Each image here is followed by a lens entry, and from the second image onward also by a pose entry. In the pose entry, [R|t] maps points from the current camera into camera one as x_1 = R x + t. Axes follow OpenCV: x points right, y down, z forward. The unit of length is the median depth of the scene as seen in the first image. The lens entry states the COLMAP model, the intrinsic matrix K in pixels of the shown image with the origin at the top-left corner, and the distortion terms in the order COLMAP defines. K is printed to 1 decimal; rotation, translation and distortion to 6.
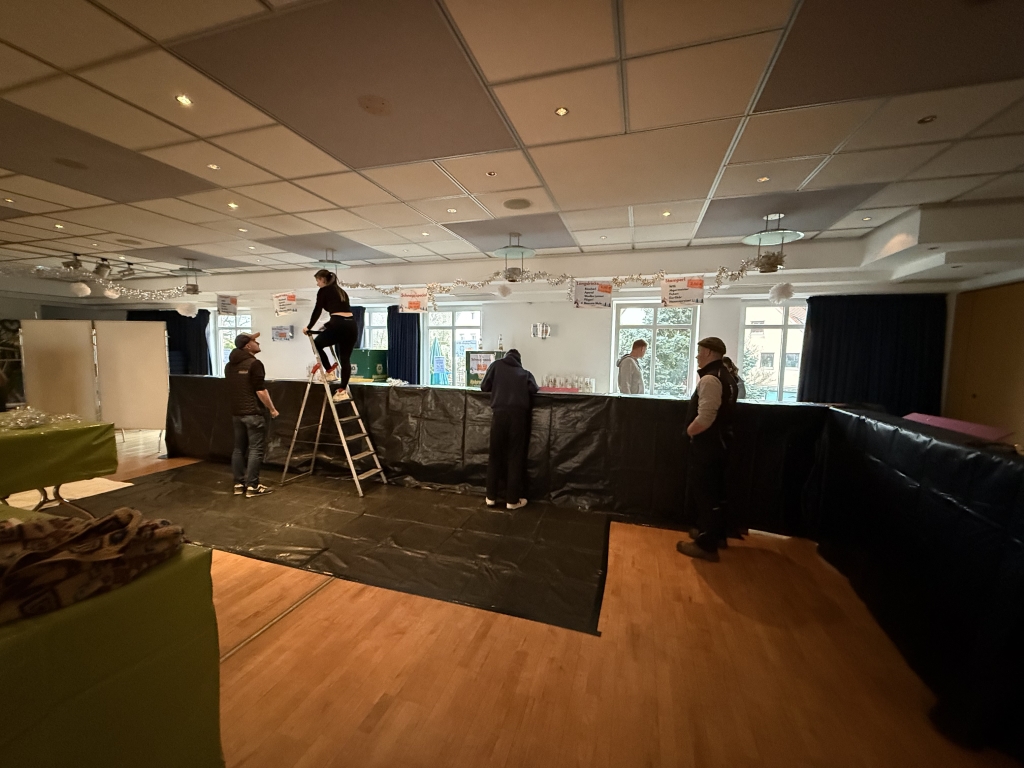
lens RADIAL K [[408.3, 0, 512.0], [0, 408.3, 385.9], [0, 0, 1]] dist [0.000706, -0.000688]
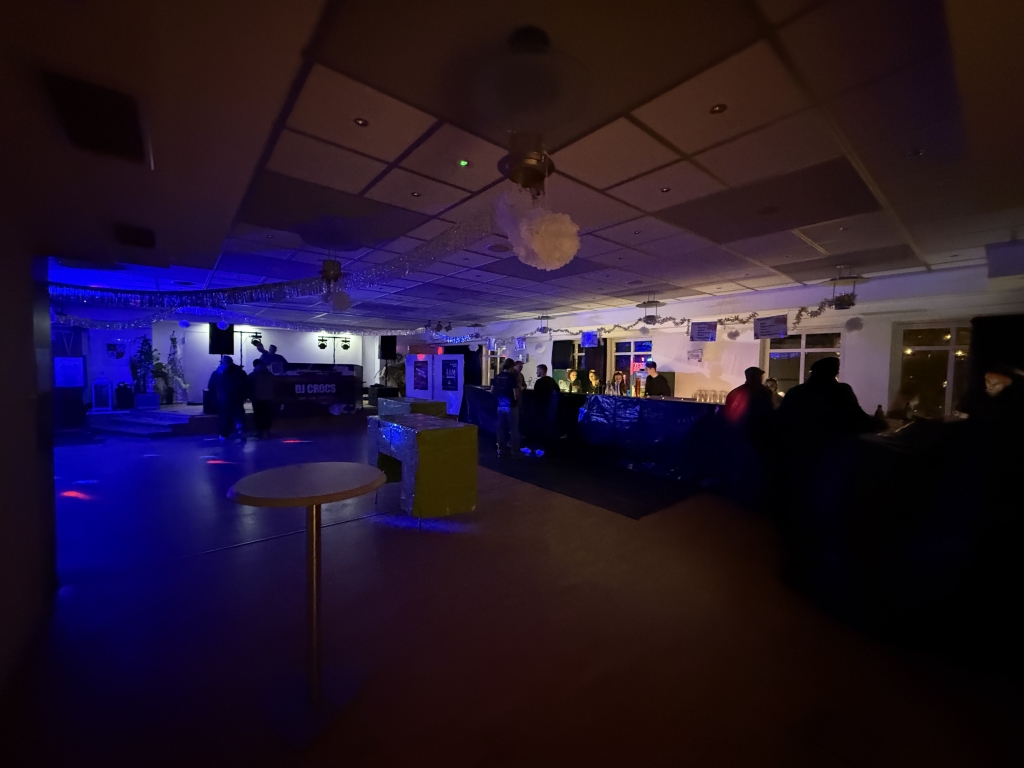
lens RADIAL K [[408.3, 0, 510.1], [0, 408.3, 381.7], [0, 0, 1]] dist [0.000706, -0.000688]
pose [[0.840833, 0.018048, -0.540994, 0.294372], [-0.052075, 0.997505, -0.047660, 0.037187], [0.538784, 0.068247, 0.839675, -0.385853]]
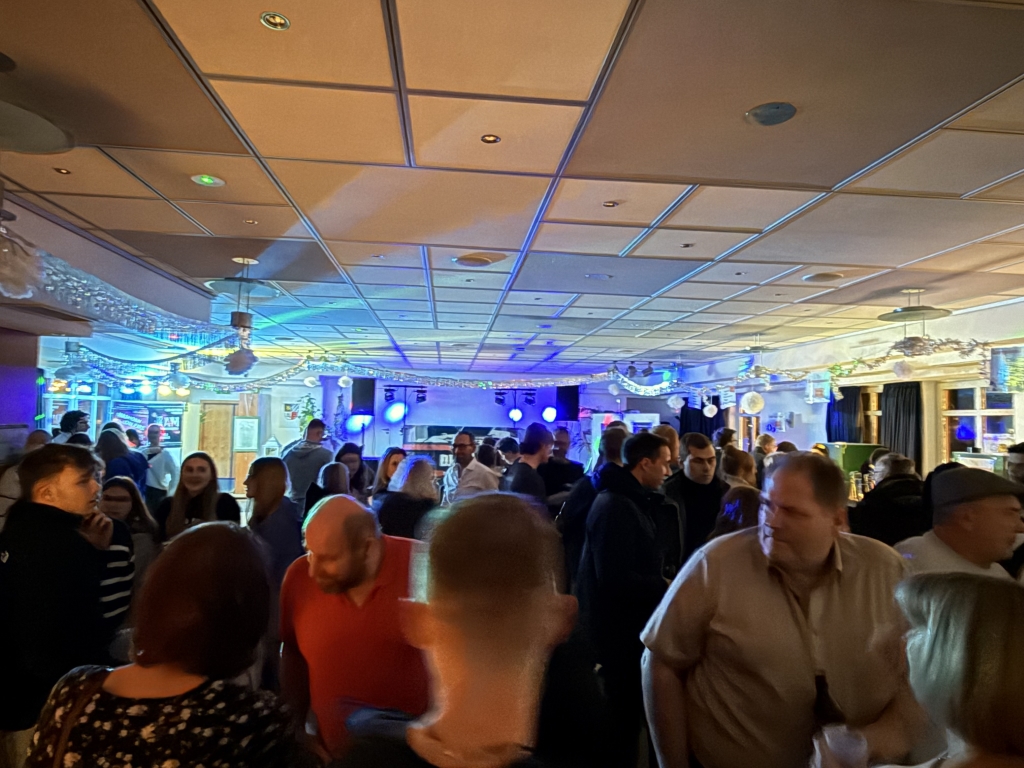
lens RADIAL K [[631.5, 0, 509.9], [0, 631.5, 387.1], [0, 0, 1]] dist [0.000958, 0.002017]
pose [[0.393269, -0.051403, -0.917985, 0.551446], [-0.098080, 0.990393, -0.097475, -0.024463], [0.914177, 0.128371, 0.384449, -0.023976]]
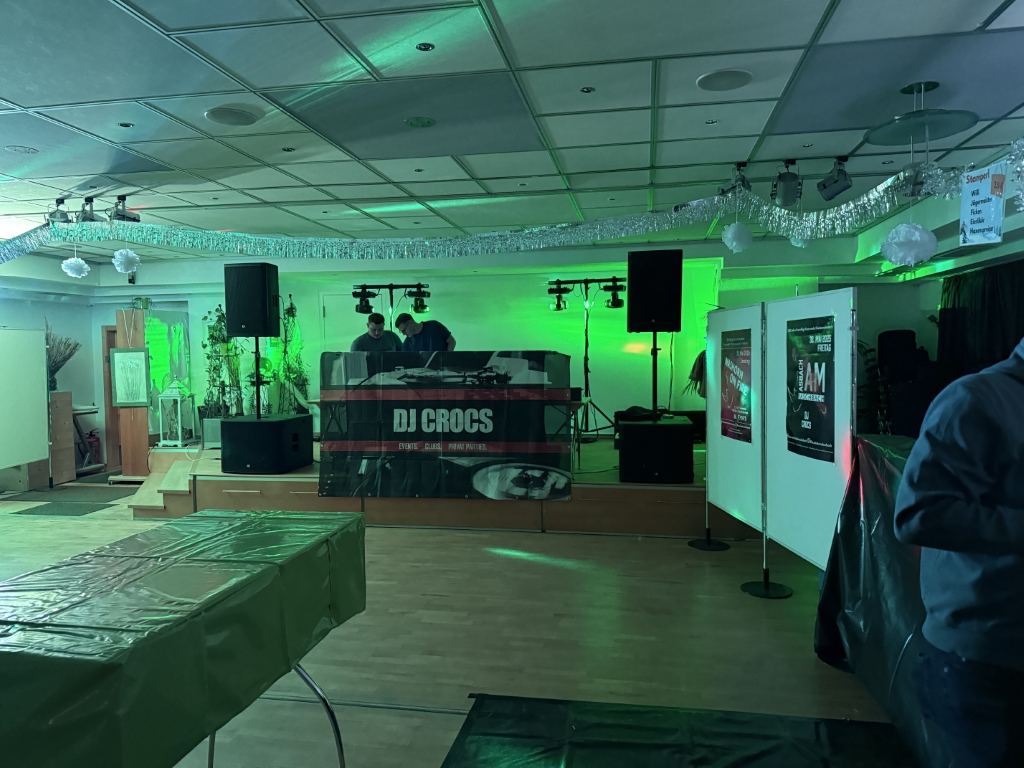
lens RADIAL K [[712.2, 0, 511.3], [0, 712.2, 389.6], [0, 0, 1]] dist [0.050674, -0.018991]
pose [[0.123106, 0.035191, -0.991769, -0.249801], [-0.072712, 0.997005, 0.026351, -0.061346], [0.989726, 0.068870, 0.125296, 0.624375]]
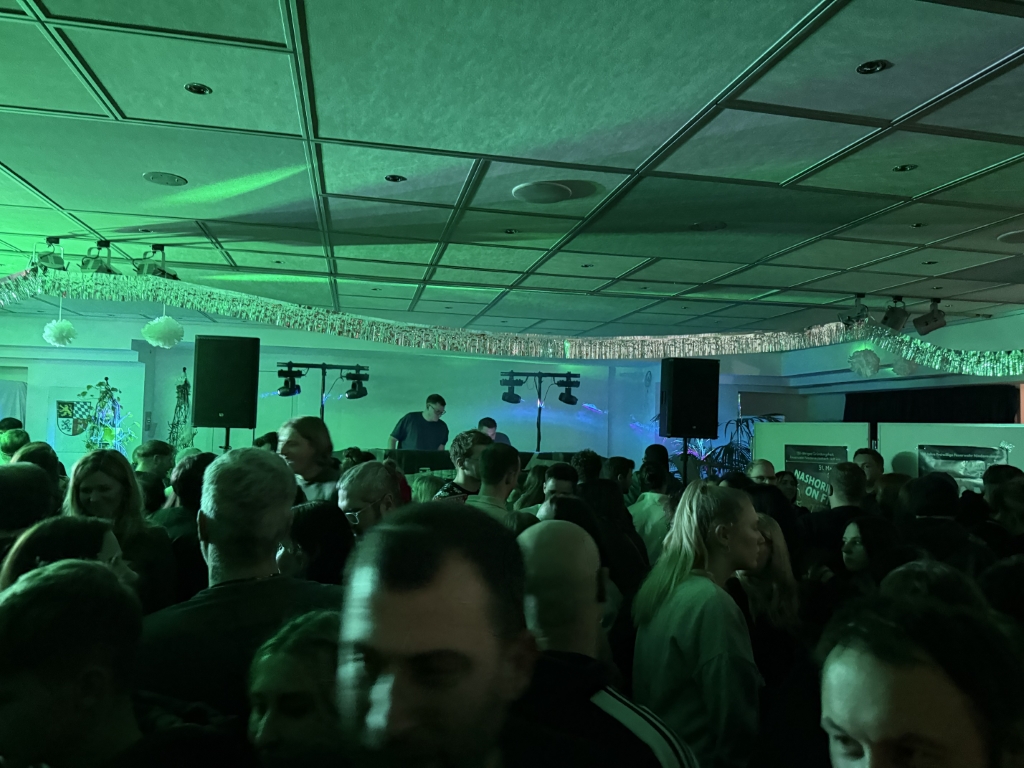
lens RADIAL K [[712.2, 0, 509.3], [0, 712.2, 388.6], [0, 0, 1]] dist [0.050674, -0.018991]
pose [[0.496932, -0.050916, -0.866295, -0.489426], [-0.088833, 0.990048, -0.109146, -0.066742], [0.863231, 0.131193, 0.487464, 0.189356]]
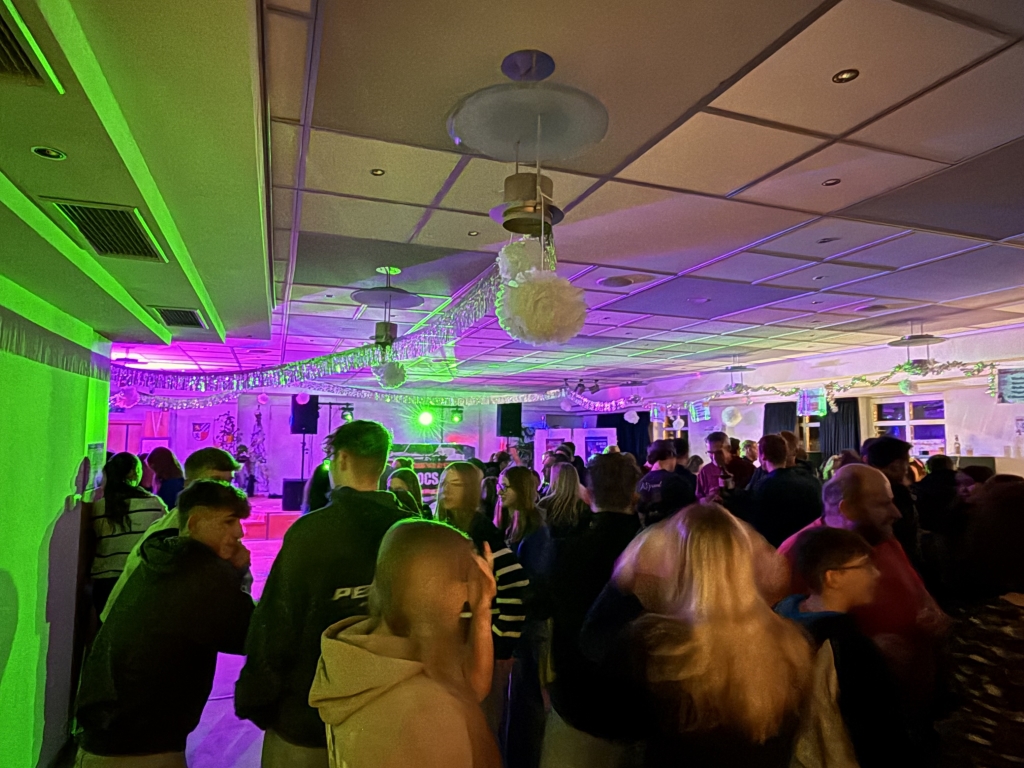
lens RADIAL K [[631.5, 0, 503.5], [0, 631.5, 383.2], [0, 0, 1]] dist [0.000958, 0.002017]
pose [[0.609823, -0.081820, -0.788303, 0.393882], [-0.067860, 0.985613, -0.154795, 0.017372], [0.789627, 0.147892, 0.595497, -0.351695]]
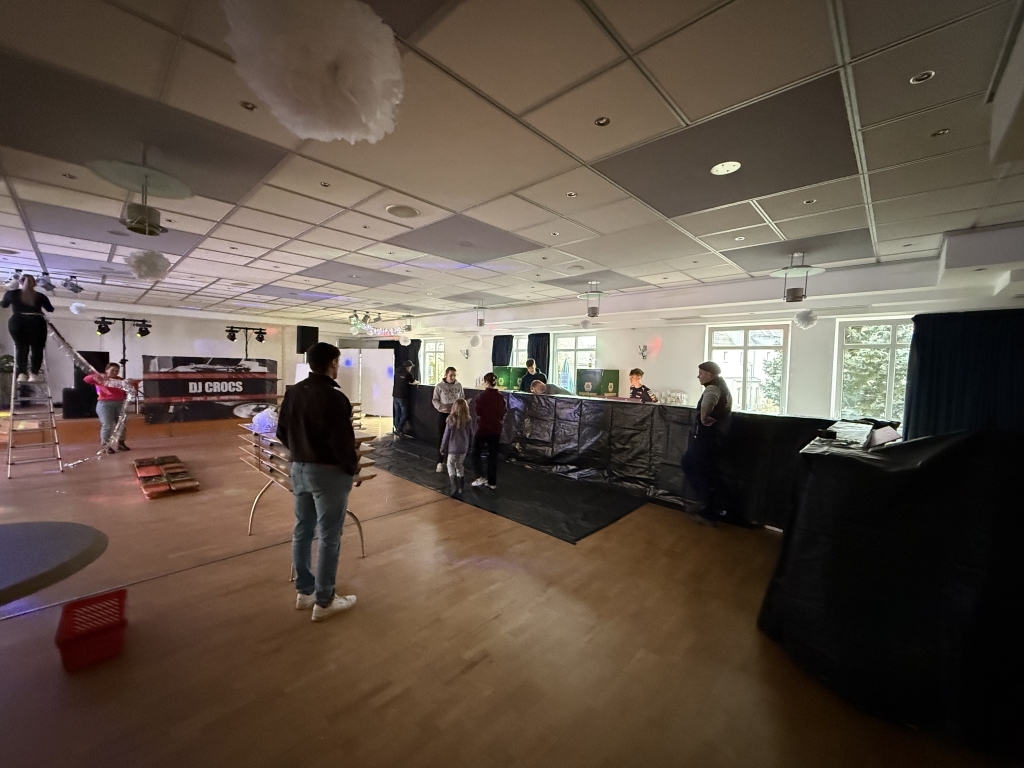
lens RADIAL K [[408.3, 0, 510.5], [0, 408.3, 382.9], [0, 0, 1]] dist [0.000706, -0.000688]
pose [[0.899110, 0.024180, -0.437054, 0.271866], [-0.047484, 0.997969, -0.042472, 0.023517], [0.435139, 0.058940, 0.898432, -0.236713]]
